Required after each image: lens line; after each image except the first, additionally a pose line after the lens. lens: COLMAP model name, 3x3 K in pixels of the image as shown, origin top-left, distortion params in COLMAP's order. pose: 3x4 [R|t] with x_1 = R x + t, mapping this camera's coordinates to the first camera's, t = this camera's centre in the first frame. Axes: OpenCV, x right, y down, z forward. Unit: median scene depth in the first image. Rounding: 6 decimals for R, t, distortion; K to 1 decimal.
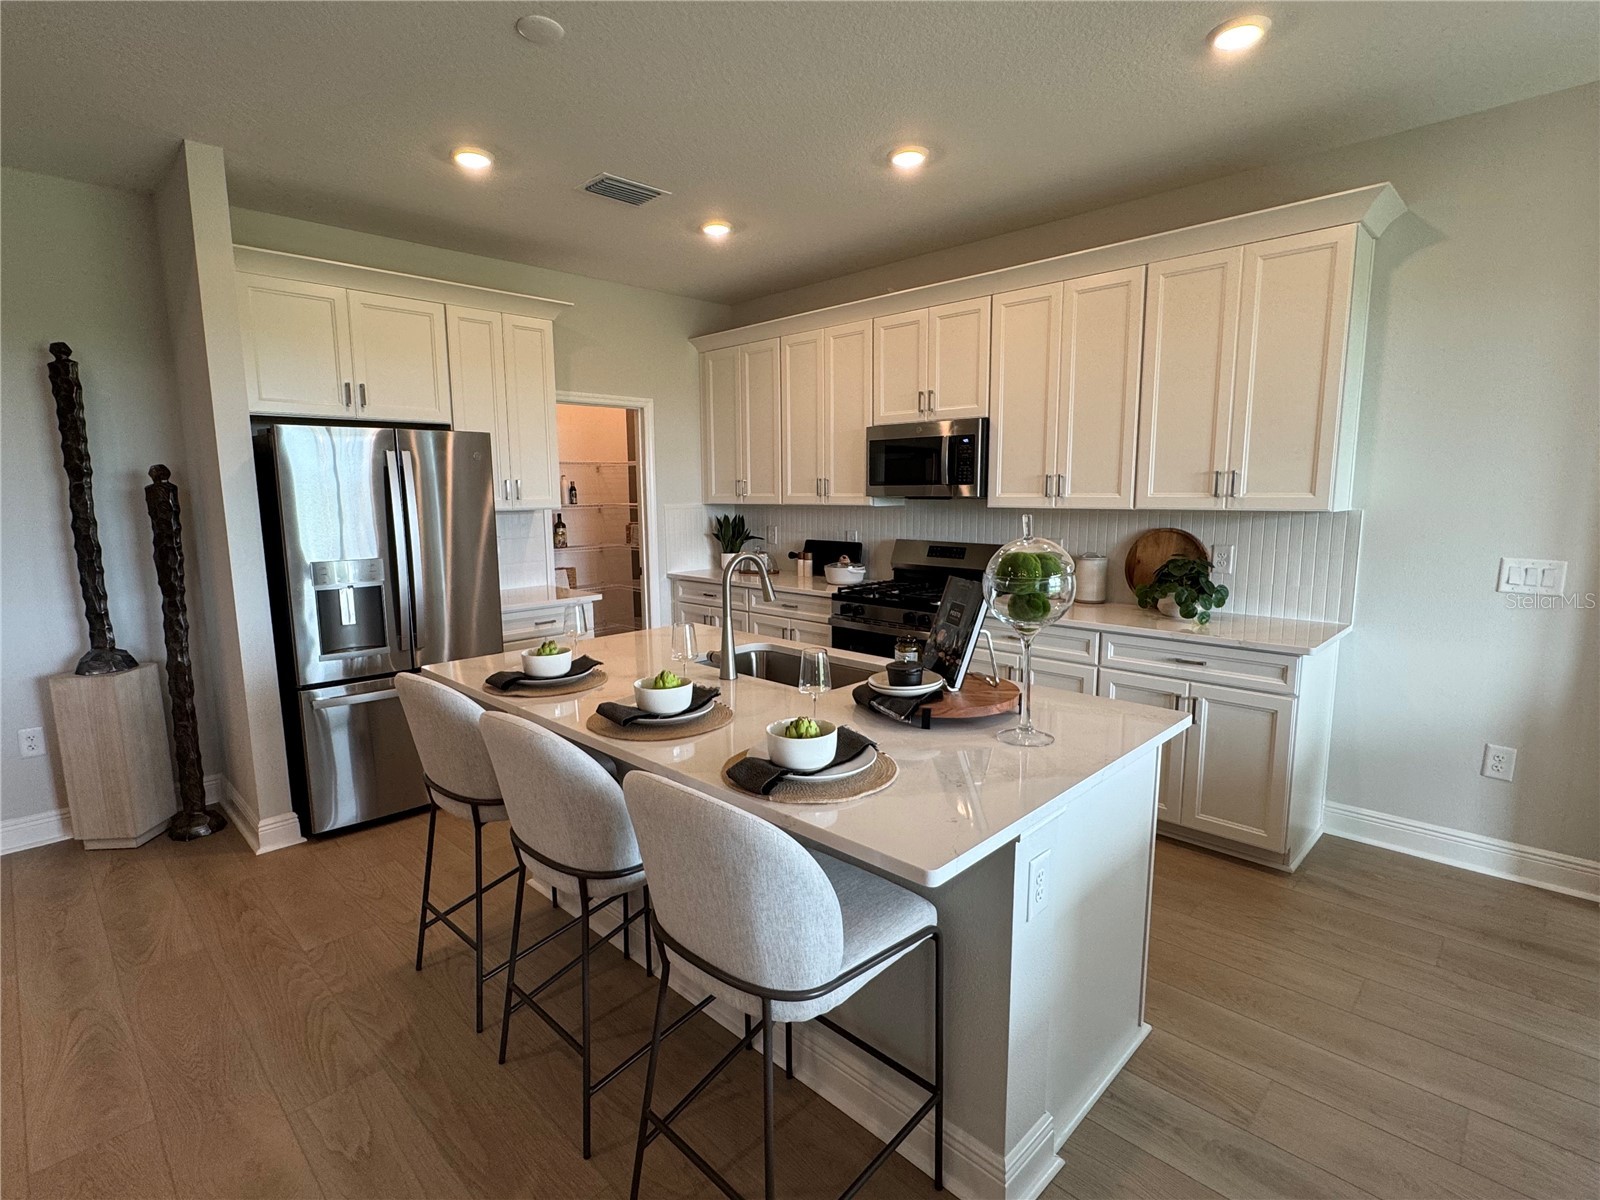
lens RADIAL K [[789.9, 0, 800.0], [0, 789.9, 600.0], [0, 0, 1]] dist [0.003795, 0.000866]
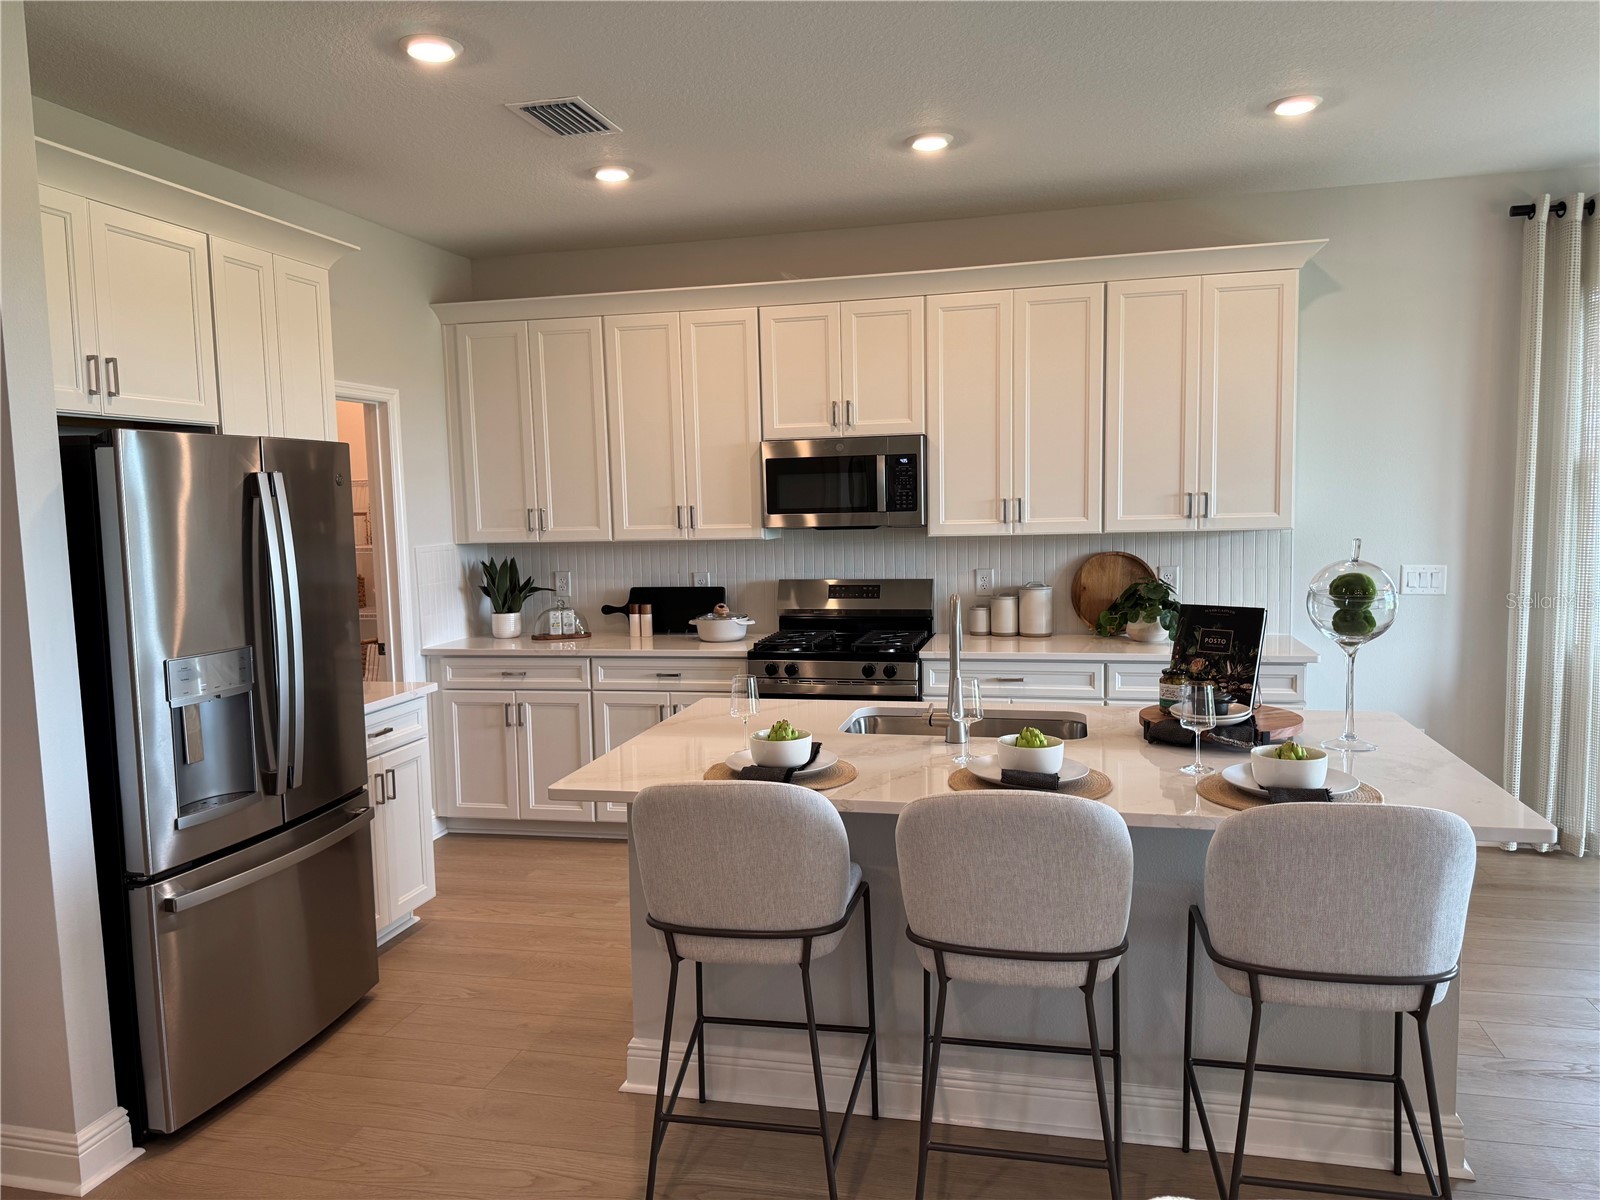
lens RADIAL K [[1132.3, 0, 800.0], [0, 1132.3, 600.0], [0, 0, 1]] dist [0.113633, -0.123308]
pose [[0.853099, -0.058433, 0.518466, -0.538986], [0.090639, 0.995197, -0.036977, -0.014421], [-0.513815, 0.078539, 0.854298, 0.013020]]
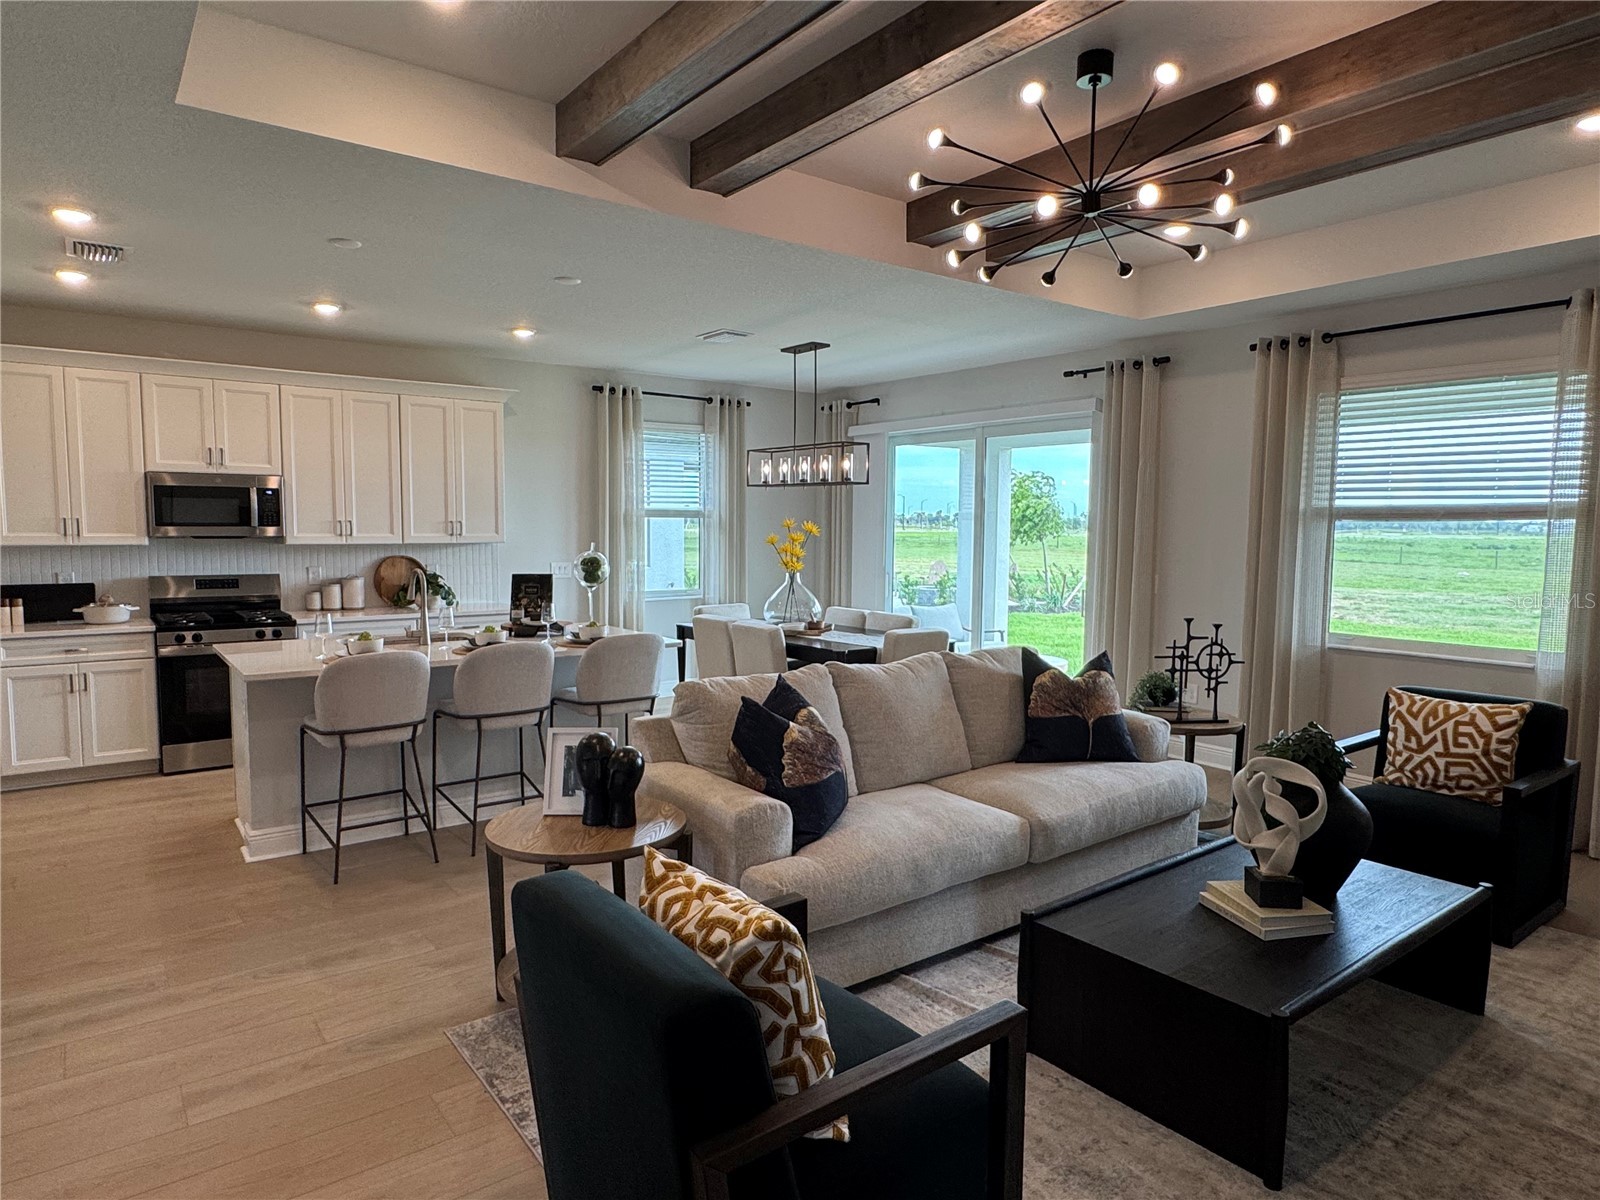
lens RADIAL K [[961.8, 0, 800.0], [0, 961.8, 600.0], [0, 0, 1]] dist [0.003084, 0.000861]
pose [[0.151045, -0.069809, 0.986059, -1.202355], [0.131862, 0.990012, 0.049890, 0.005283], [-0.979693, 0.122488, 0.158742, -0.061390]]
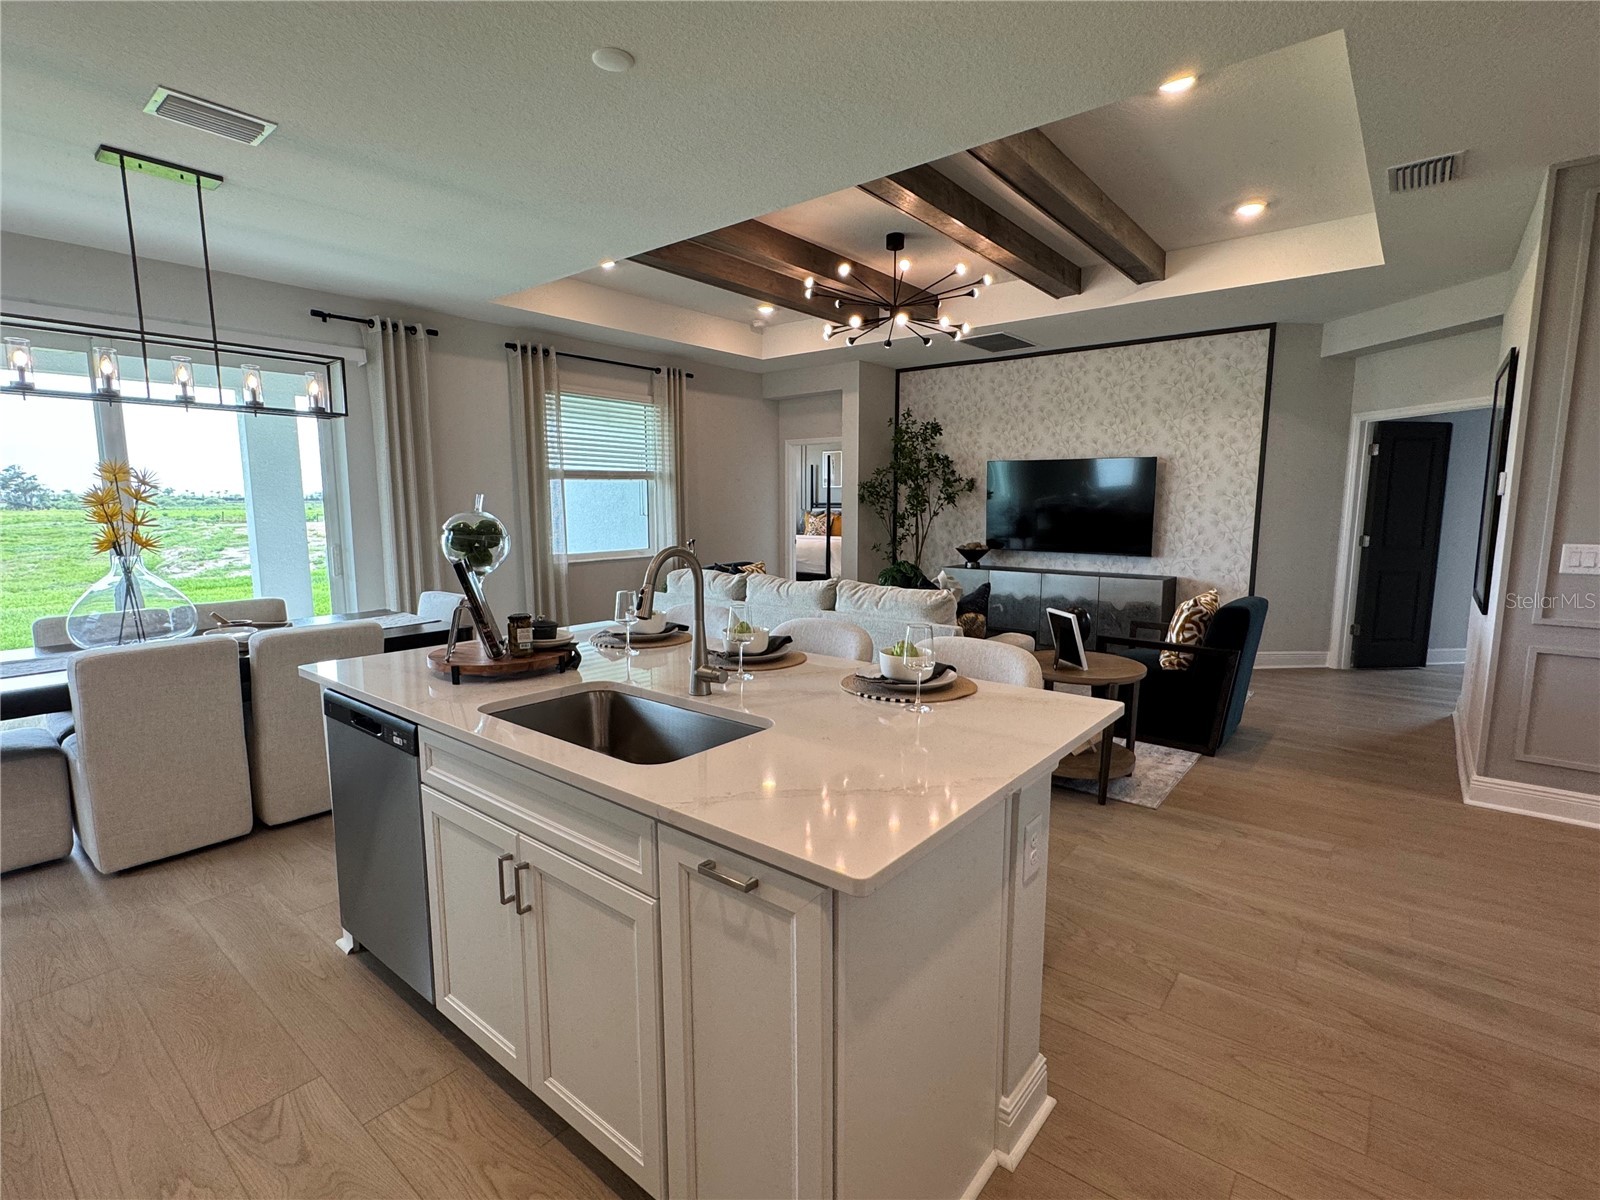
lens RADIAL K [[754.0, 0, 800.0], [0, 754.0, 600.0], [0, 0, 1]] dist [0.000069, 0.000123]
pose [[-0.995370, 0.024184, -0.093026, -0.075489], [-0.002283, 0.961609, 0.274415, -0.133137], [0.096091, 0.273357, -0.957101, 1.072391]]
